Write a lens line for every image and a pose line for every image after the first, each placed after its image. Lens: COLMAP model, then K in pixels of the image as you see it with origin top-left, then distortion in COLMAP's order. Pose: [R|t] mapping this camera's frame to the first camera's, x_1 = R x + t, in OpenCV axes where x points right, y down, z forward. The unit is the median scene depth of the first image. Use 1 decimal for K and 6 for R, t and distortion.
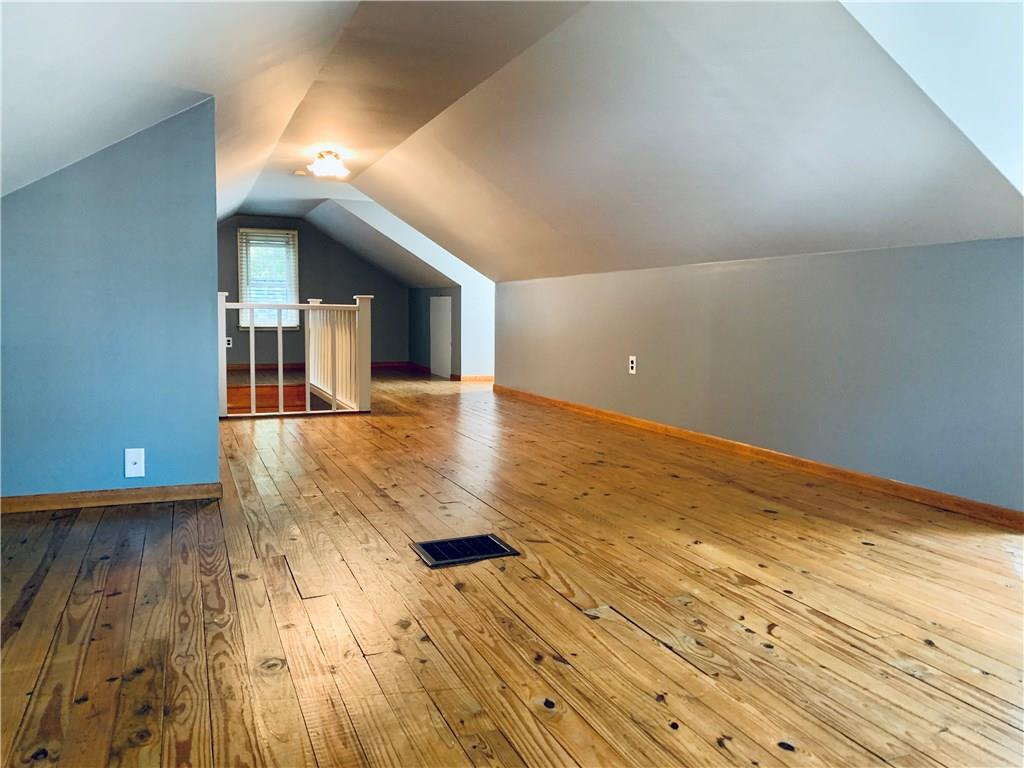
lens RADIAL K [[792.3, 0, 512.0], [0, 792.3, 383.4], [0, 0, 1]] dist [0.024563, -0.036086]
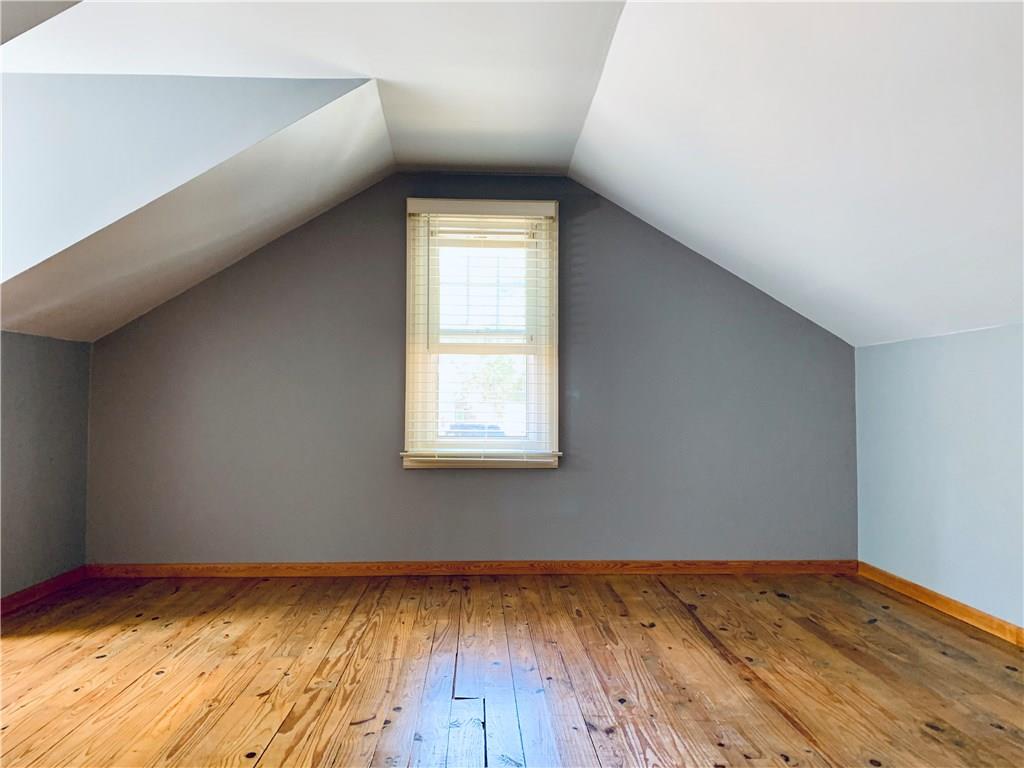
lens RADIAL K [[792.3, 0, 511.7], [0, 792.3, 383.5], [0, 0, 1]] dist [0.024563, -0.036086]
pose [[-0.939965, 0.000146, 0.341270, -0.200965], [0.018213, 0.998596, 0.049737, -0.170613], [-0.340784, 0.052967, -0.938648, 1.959113]]
